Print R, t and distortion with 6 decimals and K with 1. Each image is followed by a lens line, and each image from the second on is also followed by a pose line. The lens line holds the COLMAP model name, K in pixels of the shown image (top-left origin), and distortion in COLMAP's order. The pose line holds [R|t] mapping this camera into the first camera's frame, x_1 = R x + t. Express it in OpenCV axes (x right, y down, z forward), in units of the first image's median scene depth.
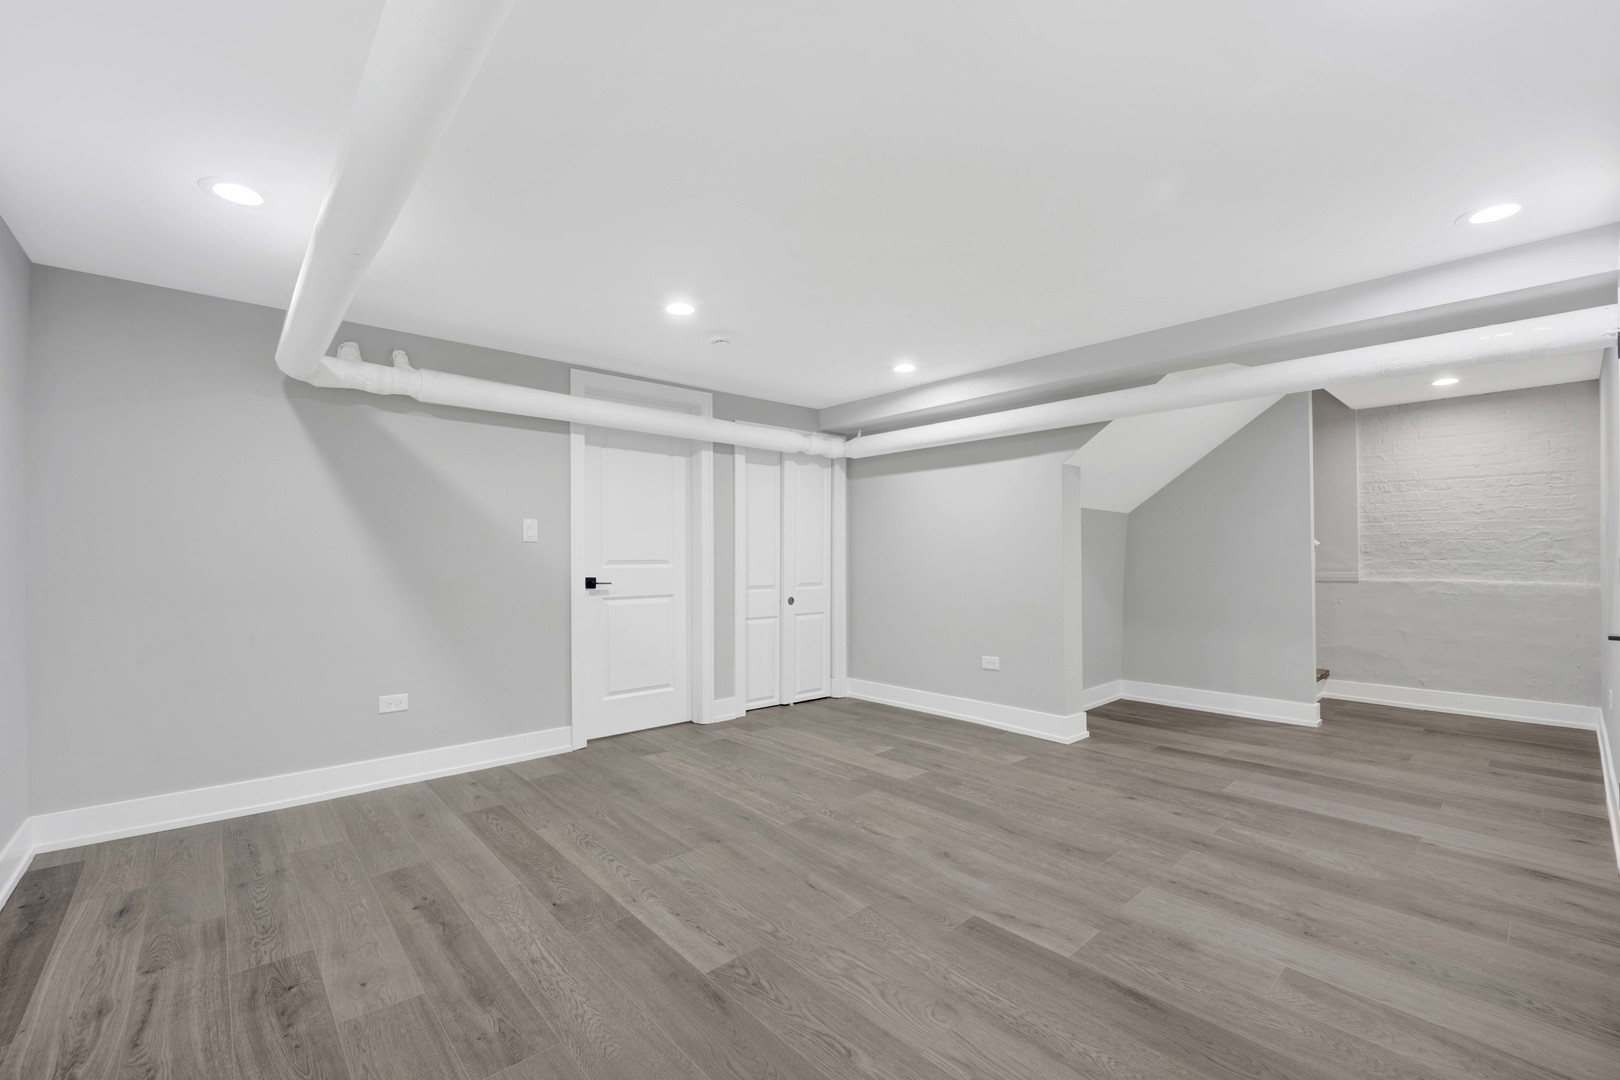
lens RADIAL K [[676.4, 0, 808.3], [0, 676.4, 540.4], [0, 0, 1]] dist [-0.020562, -0.000936]
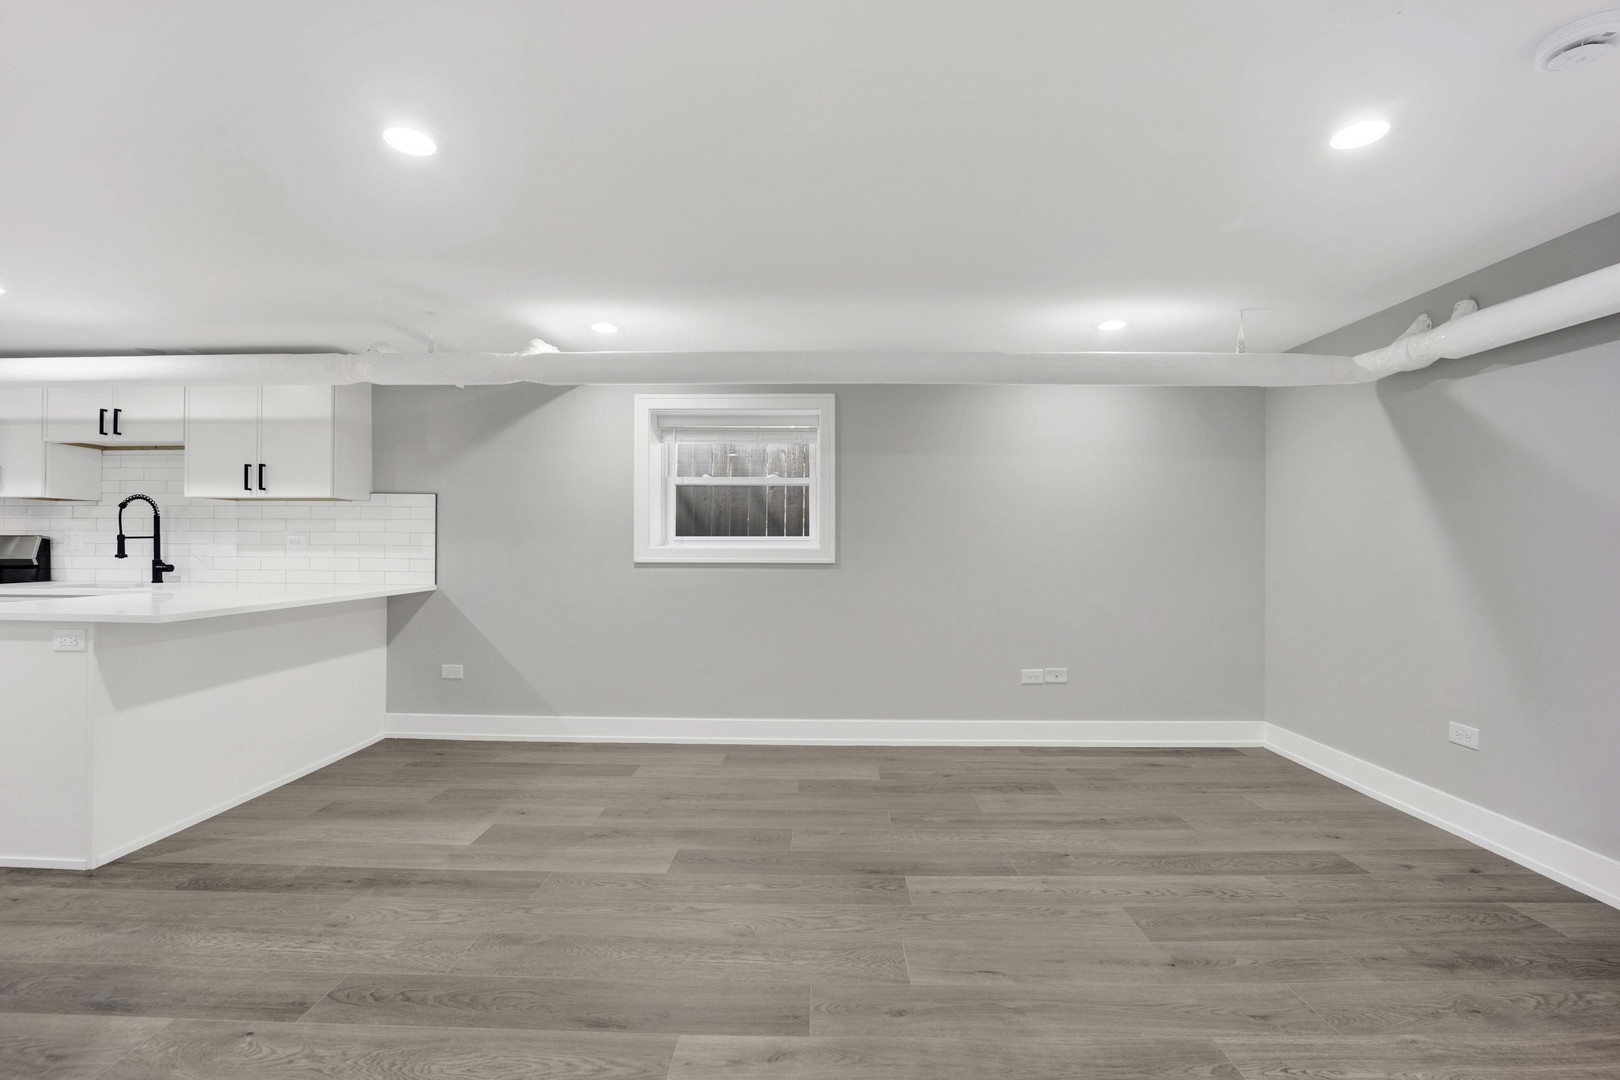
lens RADIAL K [[668.1, 0, 810.0], [0, 668.1, 540.0], [0, 0, 1]] dist [-0.020476, -0.000882]
pose [[-0.679734, -0.006464, -0.733430, 0.557827], [0.013741, 0.999673, -0.021545, 0.012540], [0.733330, -0.024723, -0.679424, 1.066433]]
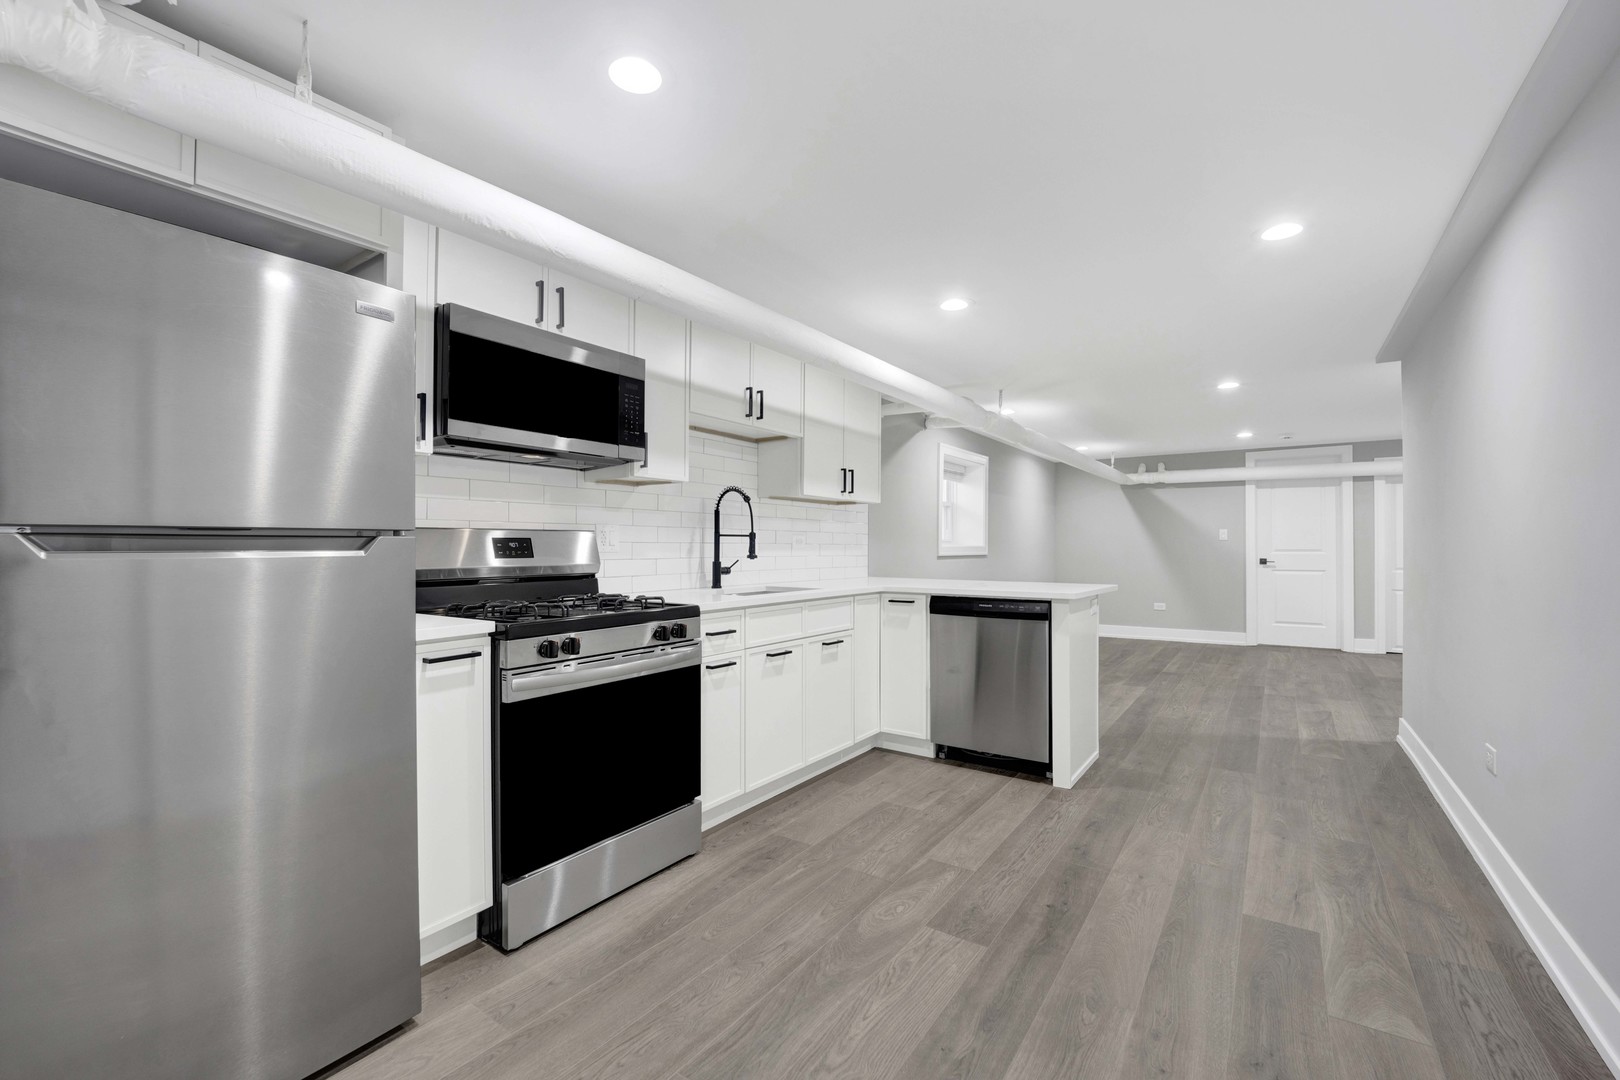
lens RADIAL K [[676.4, 0, 808.3], [0, 676.4, 540.4], [0, 0, 1]] dist [-0.020562, -0.000936]
pose [[0.226557, -0.006993, -0.973973, 1.663611], [0.019989, 0.999797, -0.002529, -0.024349], [0.973793, -0.018896, 0.226650, -0.903398]]
